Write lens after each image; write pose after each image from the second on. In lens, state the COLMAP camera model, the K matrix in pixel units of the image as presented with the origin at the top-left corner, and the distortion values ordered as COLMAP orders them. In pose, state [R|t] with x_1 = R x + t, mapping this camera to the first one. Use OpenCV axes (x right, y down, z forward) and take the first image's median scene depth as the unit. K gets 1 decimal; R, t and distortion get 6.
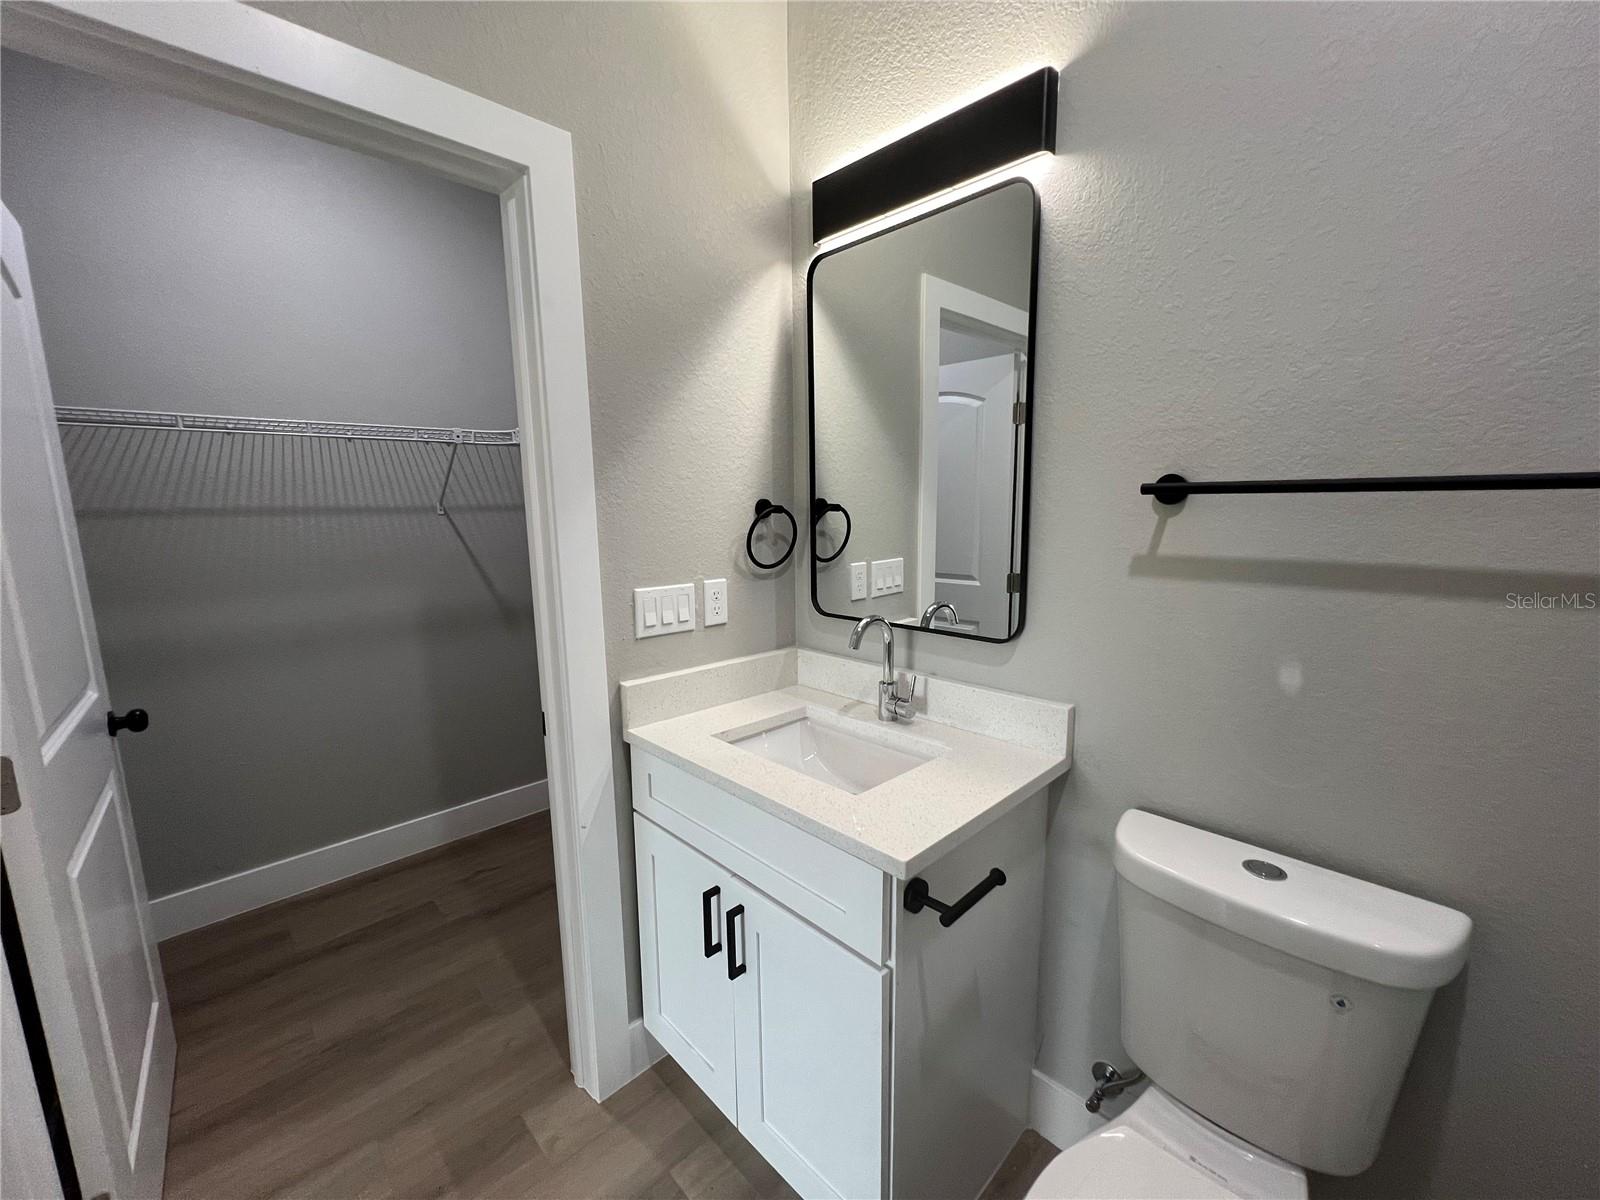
lens RADIAL K [[645.9, 0, 804.1], [0, 645.9, 605.3], [0, 0, 1]] dist [0.011575, 0.000421]
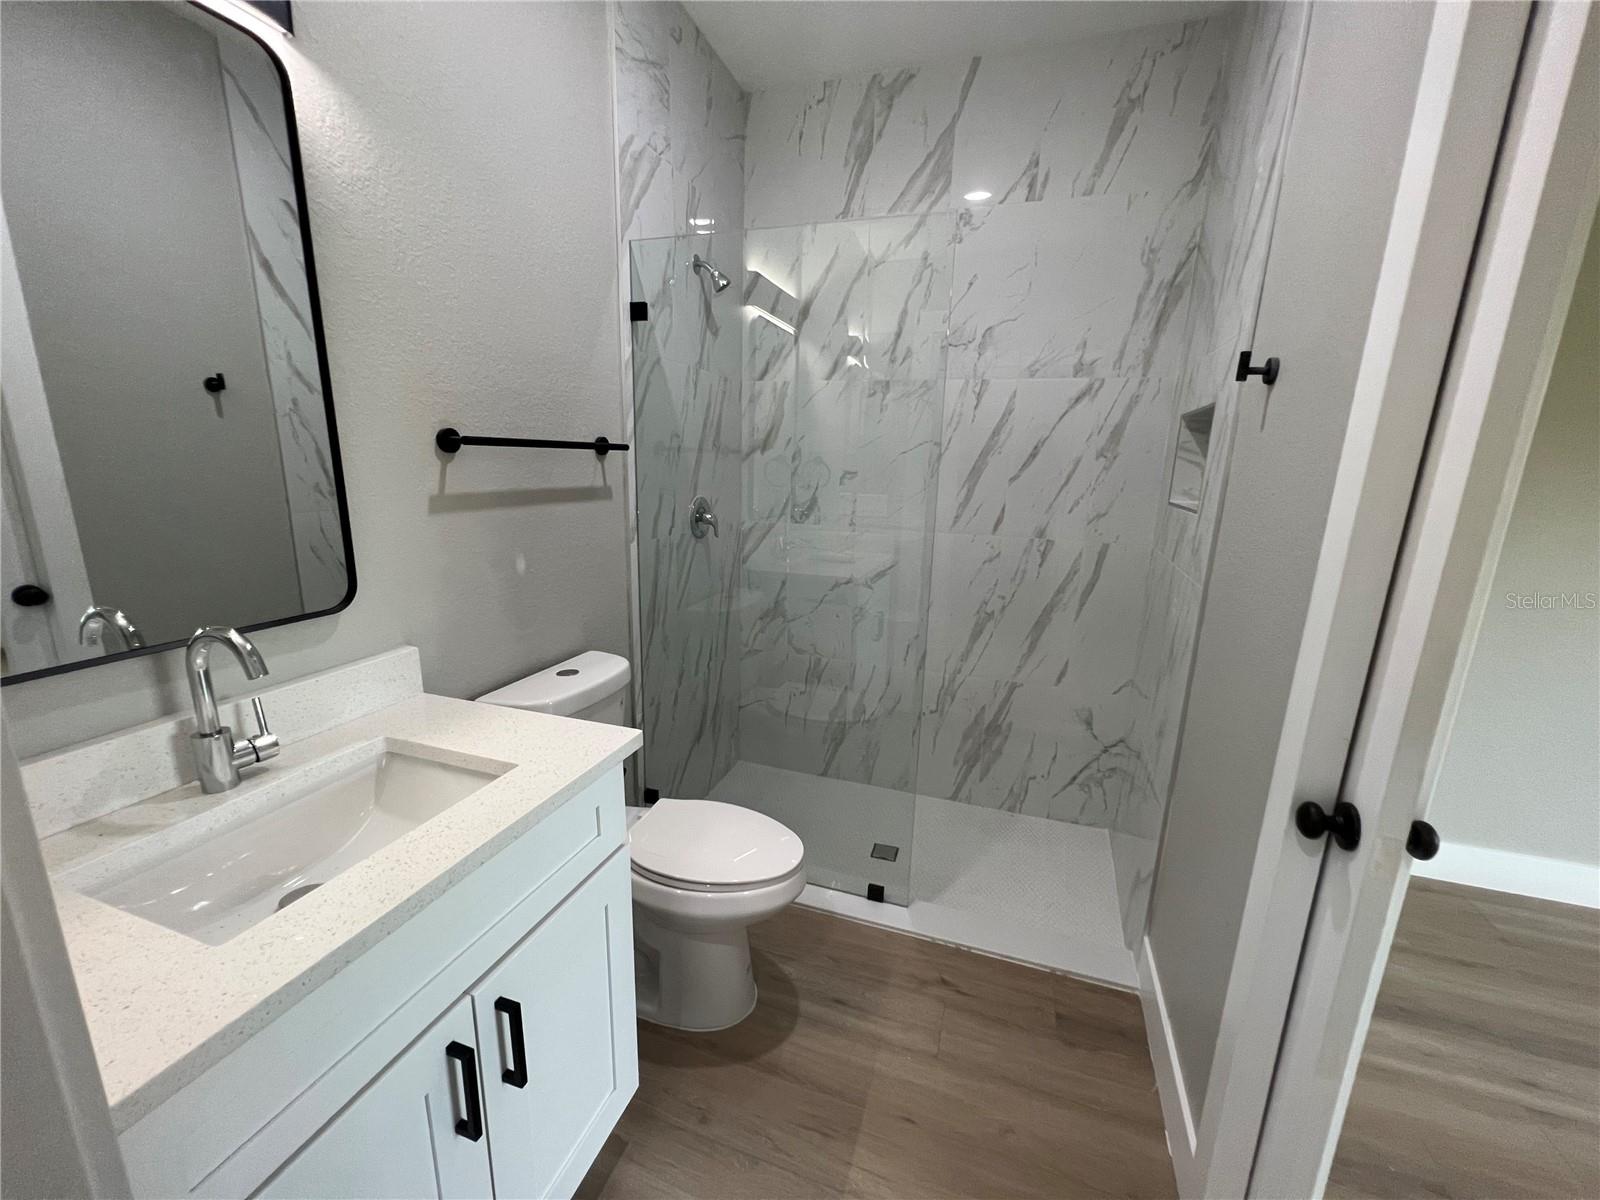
lens RADIAL K [[642.5, 0, 800.0], [0, 642.5, 600.0], [0, 0, 1]] dist [0.002715, -0.000196]
pose [[-0.454874, -0.197815, 0.868308, -0.864254], [0.118442, 0.952919, 0.279138, -0.147578], [-0.882644, 0.229816, -0.410028, 0.955437]]
